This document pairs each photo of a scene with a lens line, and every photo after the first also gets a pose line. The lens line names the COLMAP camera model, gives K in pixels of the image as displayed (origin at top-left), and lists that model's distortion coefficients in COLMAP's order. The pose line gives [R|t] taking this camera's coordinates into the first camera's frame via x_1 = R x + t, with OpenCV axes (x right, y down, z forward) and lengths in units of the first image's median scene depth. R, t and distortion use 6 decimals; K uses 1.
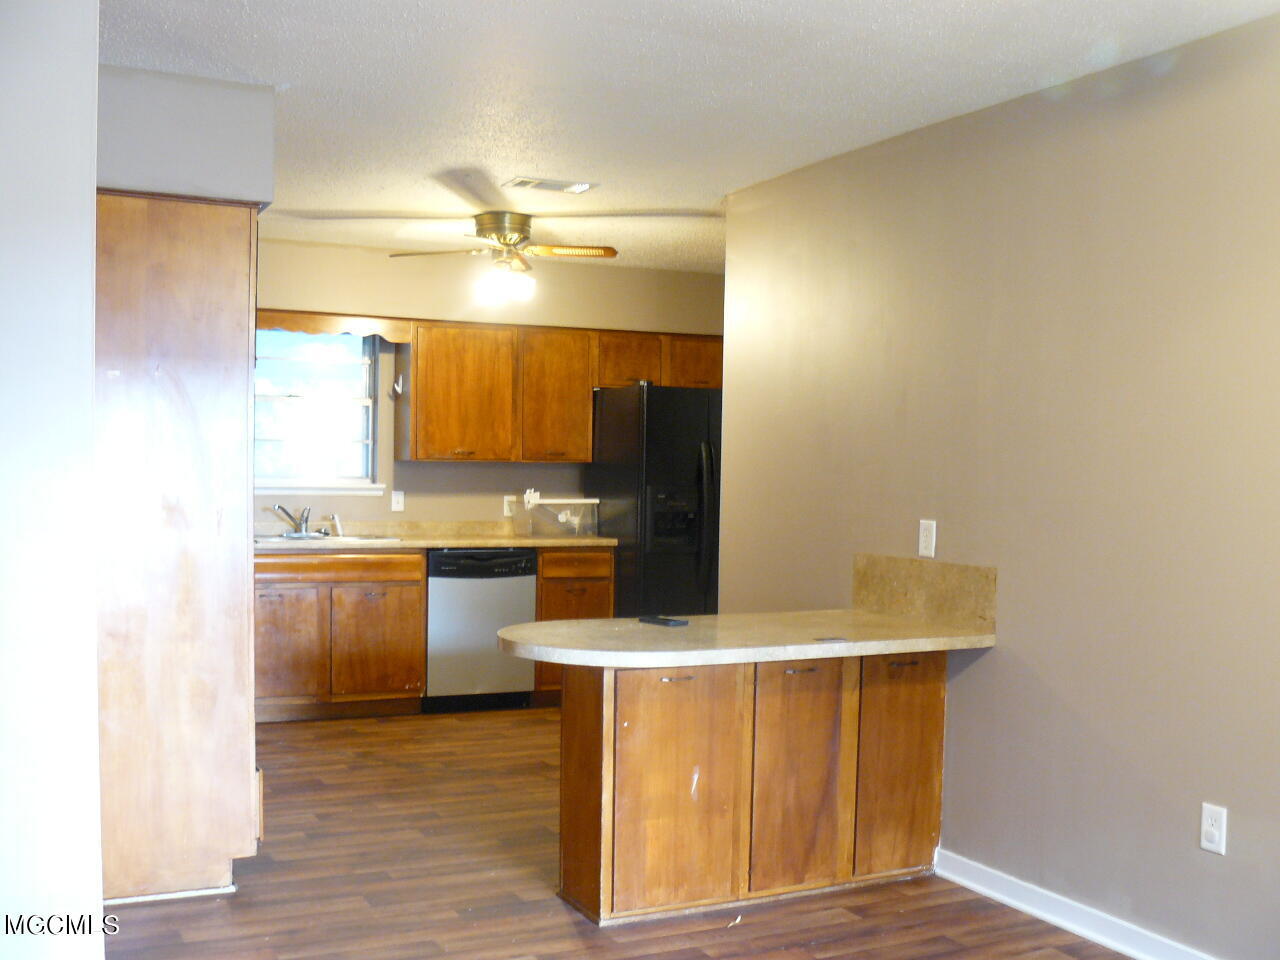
lens RADIAL K [[1345.0, 0, 640.0], [0, 1345.0, 480.0], [0, 0, 1]] dist [-0.205155, 0.218288]
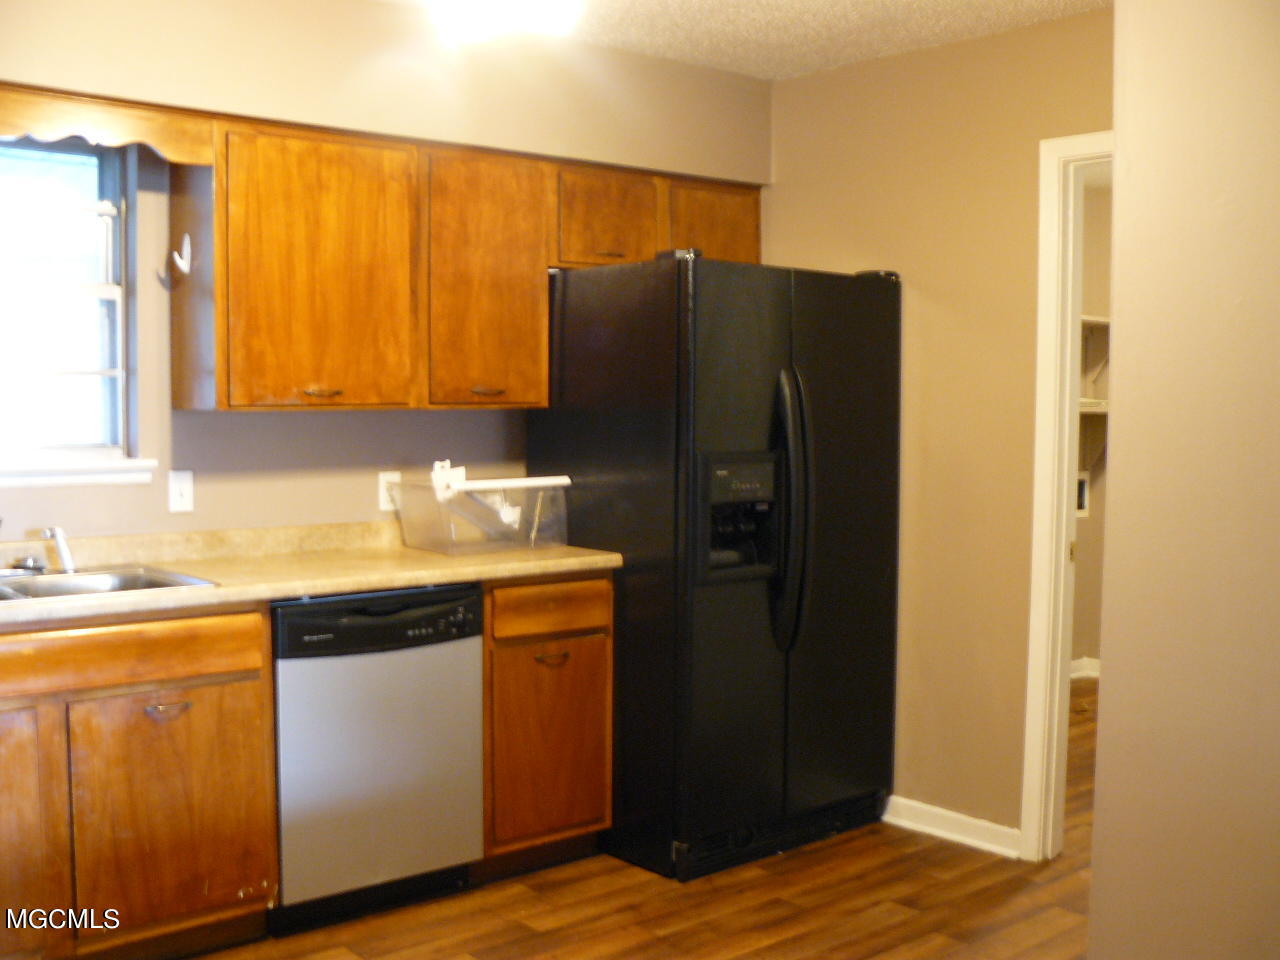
lens RADIAL K [[1345.0, 0, 640.0], [0, 1345.0, 480.0], [0, 0, 1]] dist [-0.205155, 0.218288]
pose [[0.968426, -0.024416, 0.248104, -0.139742], [0.011472, 0.998503, 0.053484, -0.013067], [-0.249039, -0.048949, 0.967256, 0.492700]]
